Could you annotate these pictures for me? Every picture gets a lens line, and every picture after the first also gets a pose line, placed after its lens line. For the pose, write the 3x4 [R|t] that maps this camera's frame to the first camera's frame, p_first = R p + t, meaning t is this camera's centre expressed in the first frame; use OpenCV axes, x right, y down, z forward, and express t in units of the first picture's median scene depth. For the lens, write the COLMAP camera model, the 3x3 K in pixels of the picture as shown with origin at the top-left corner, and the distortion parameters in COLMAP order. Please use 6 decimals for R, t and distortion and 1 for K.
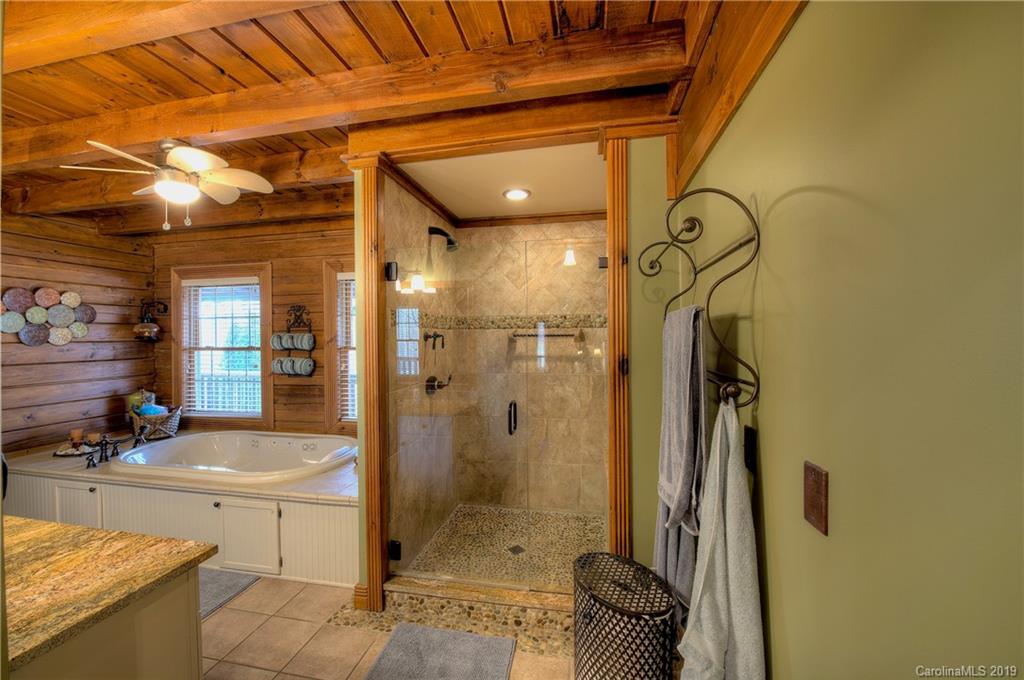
lens RADIAL K [[403.1, 0, 515.9], [0, 403.1, 337.8], [0, 0, 1]] dist [-0.016262, -0.001572]
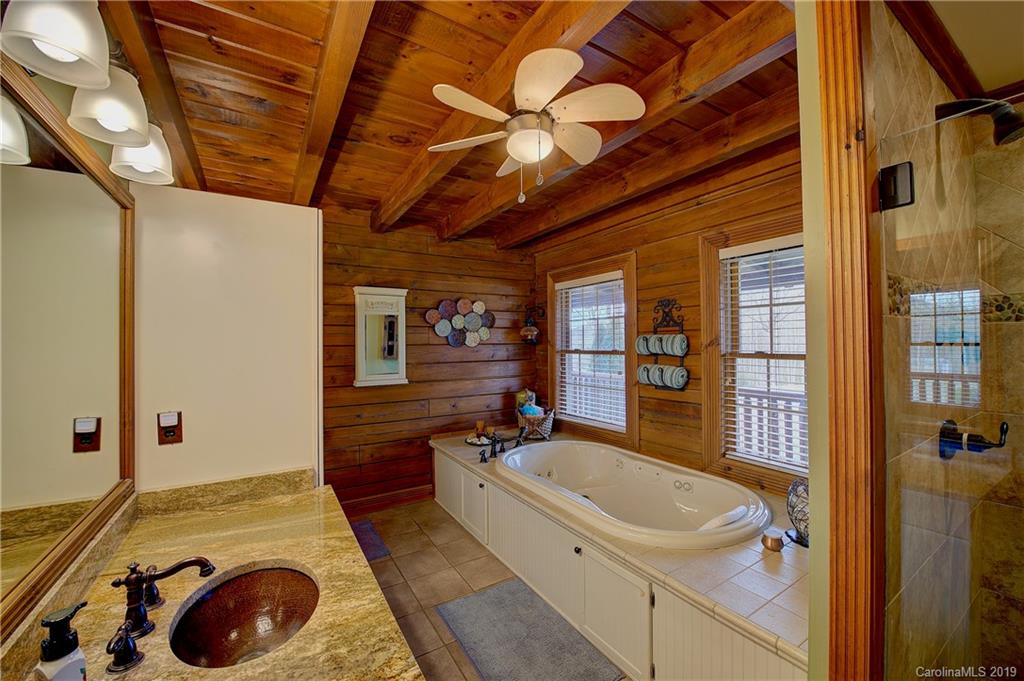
lens RADIAL K [[403.1, 0, 511.8], [0, 403.1, 337.8], [0, 0, 1]] dist [-0.016262, -0.001572]
pose [[0.672217, -0.006840, -0.740322, -0.168887], [0.000690, 0.999963, -0.008612, 0.002032], [0.740354, 0.005279, 0.672197, 0.250058]]
